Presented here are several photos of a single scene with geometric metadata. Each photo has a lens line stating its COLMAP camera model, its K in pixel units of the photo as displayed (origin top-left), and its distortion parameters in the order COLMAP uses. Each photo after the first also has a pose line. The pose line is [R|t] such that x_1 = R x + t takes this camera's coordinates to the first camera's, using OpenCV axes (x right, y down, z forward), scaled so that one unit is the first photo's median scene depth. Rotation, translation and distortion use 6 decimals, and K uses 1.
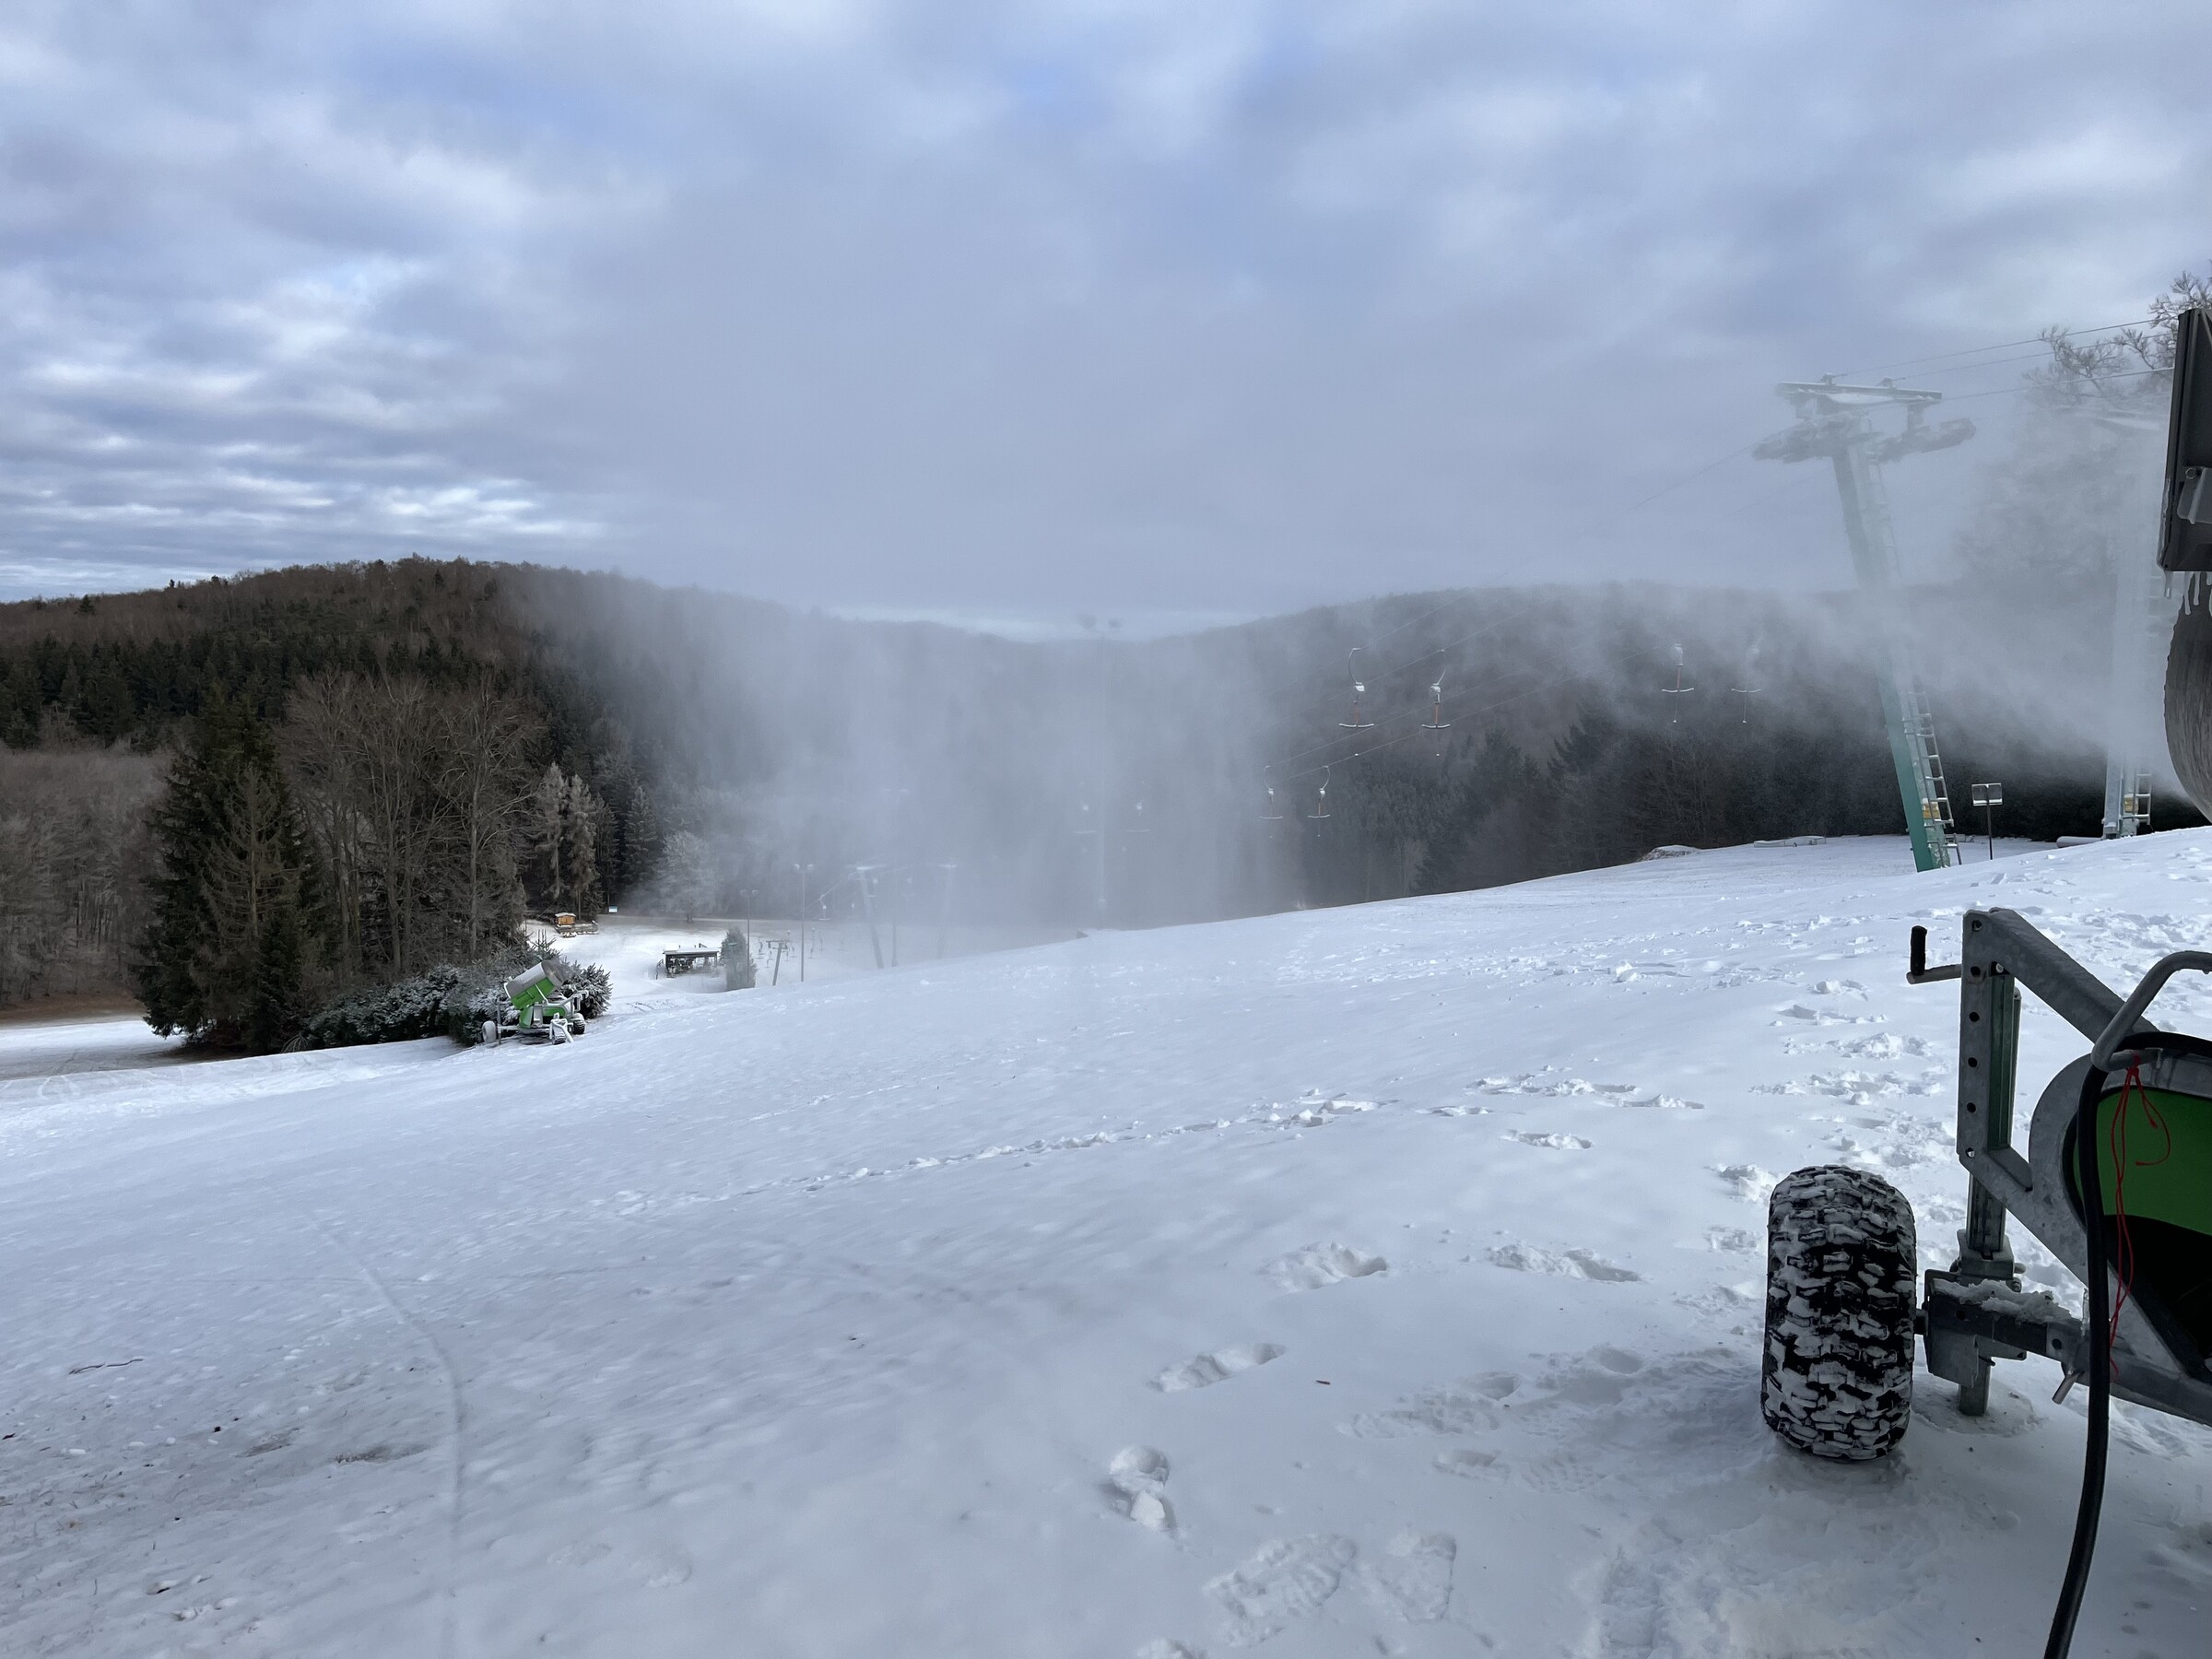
lens RADIAL K [[1675.5, 0, 1106.0], [0, 1675.5, 829.5], [0, 0, 1]] dist [-0.003749, -0.001500]
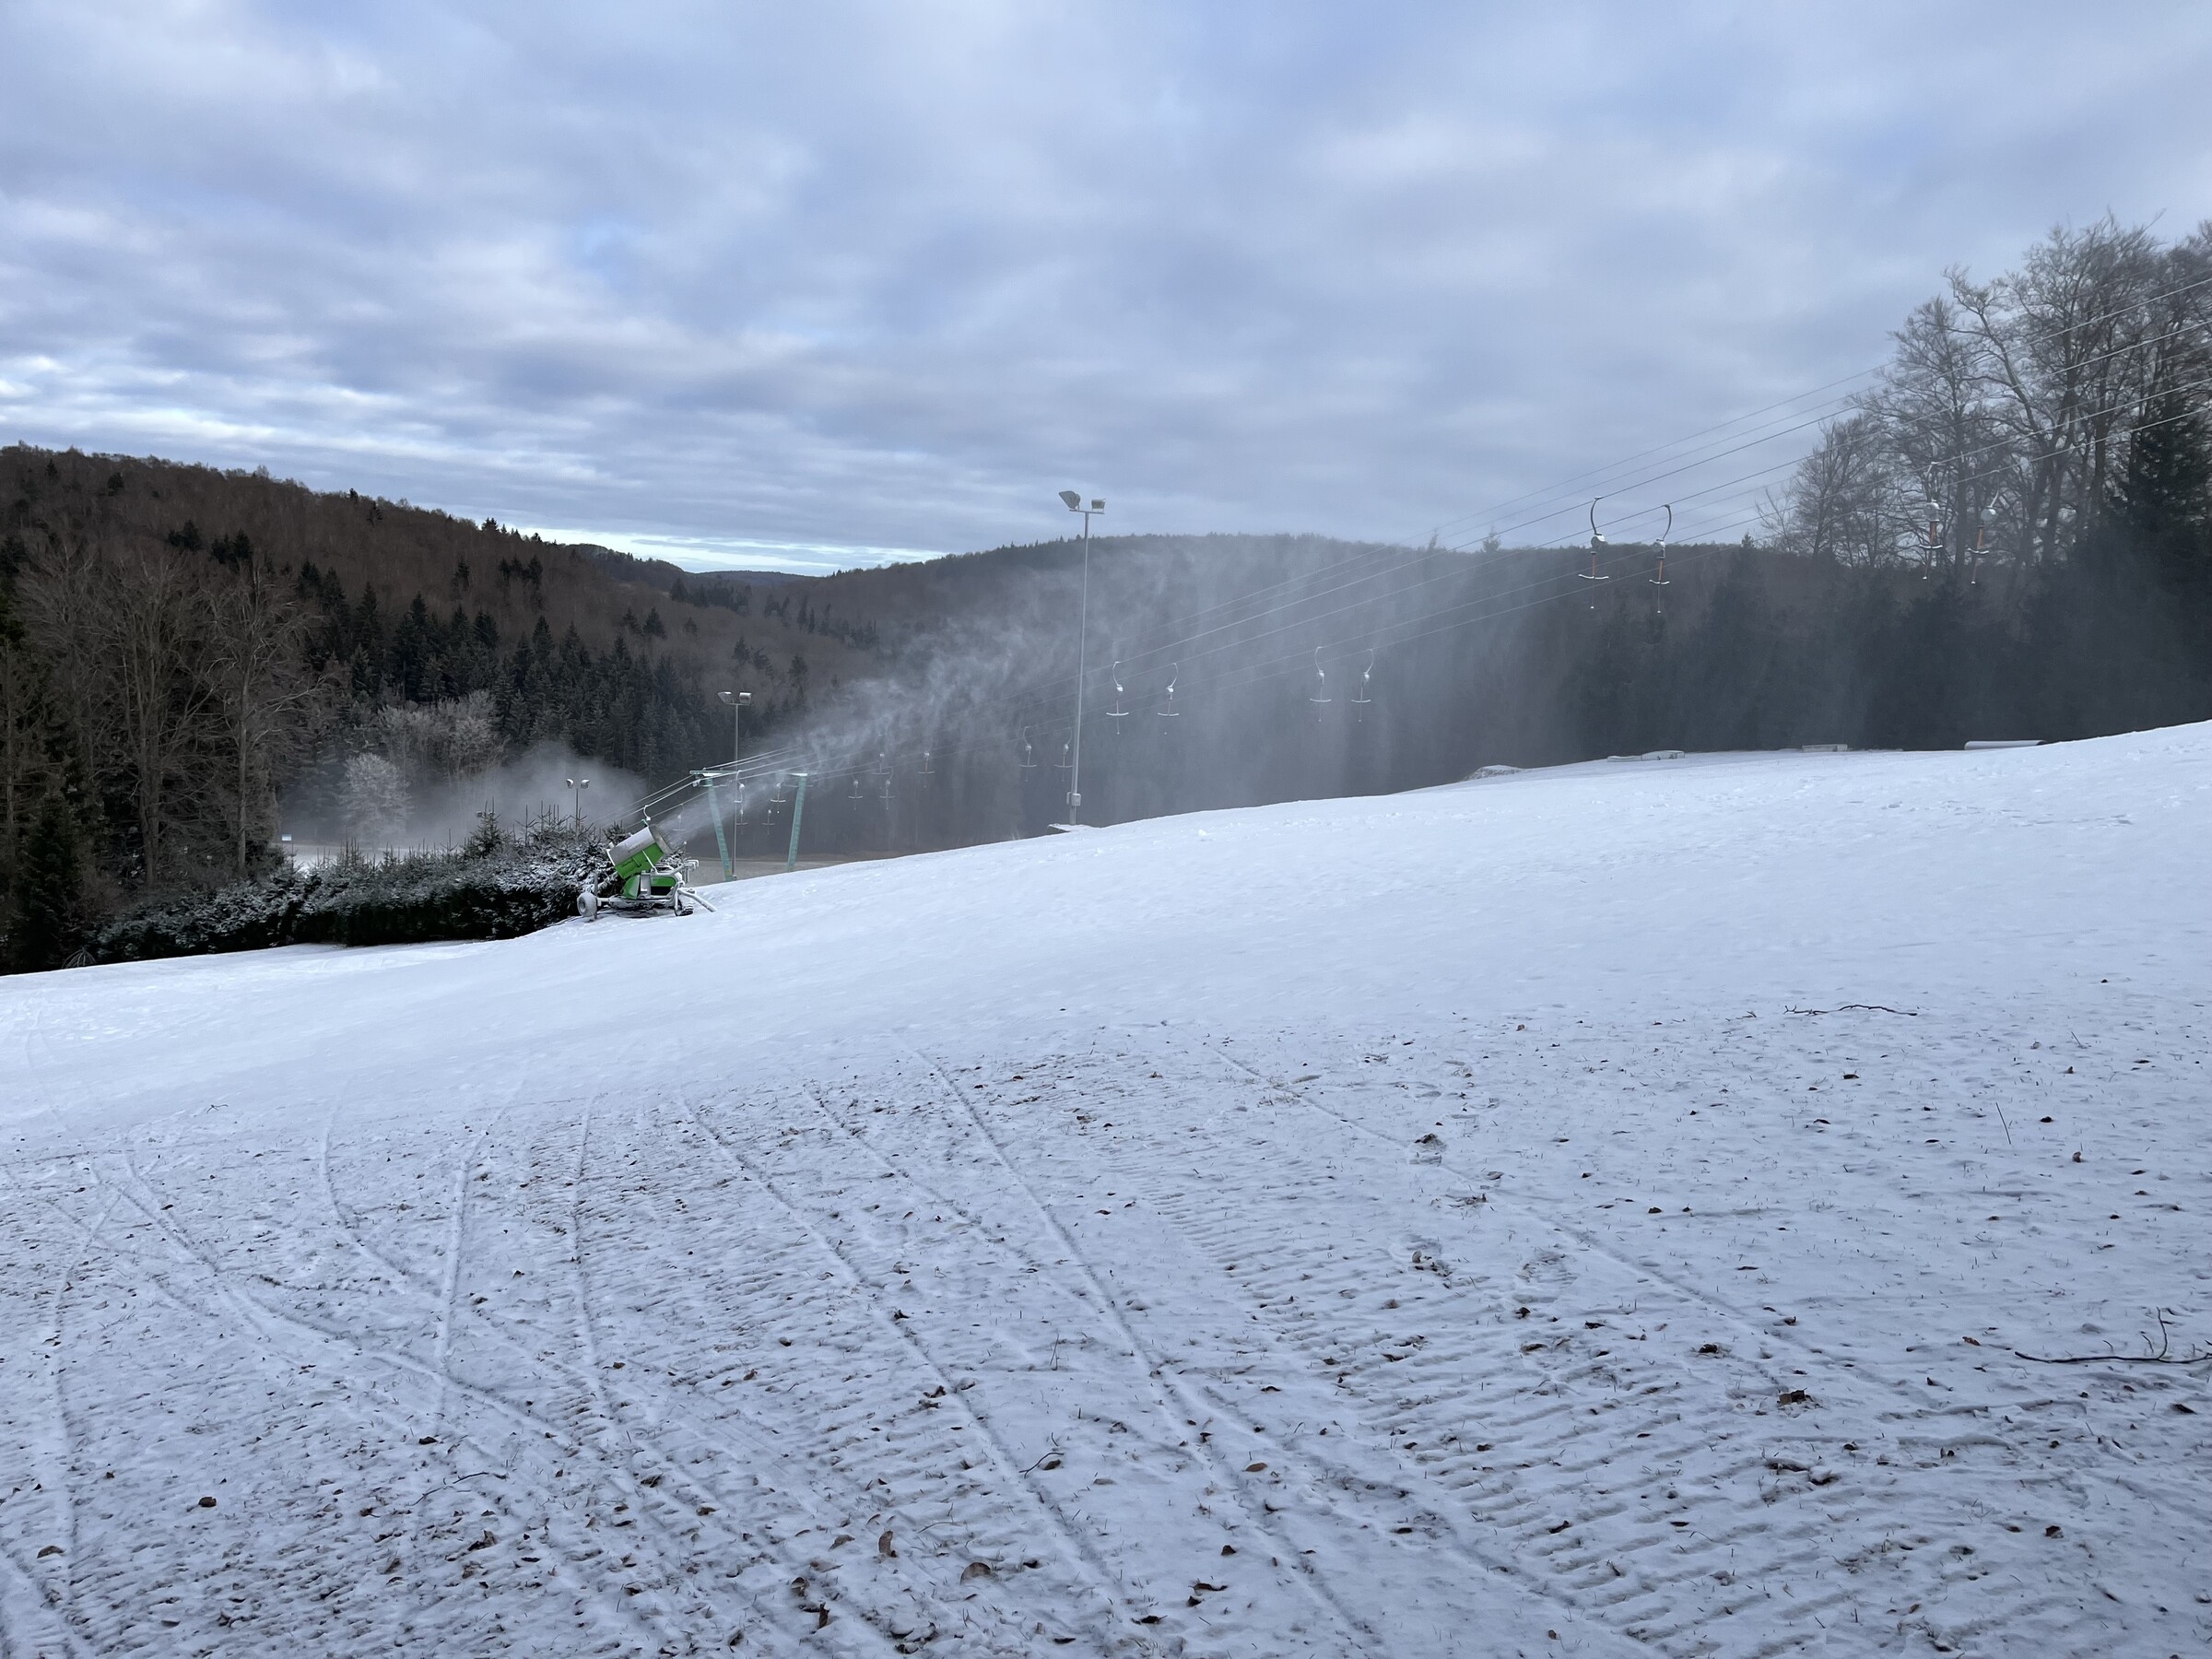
lens RADIAL K [[1677.6, 0, 1106.0], [0, 1677.6, 829.5], [0, 0, 1]] dist [0.002277, -0.001044]
pose [[0.980766, 0.006976, 0.195064, -0.122413], [-0.013899, 0.999320, 0.034144, 0.021242], [-0.194693, -0.036199, 0.980196, 0.034627]]
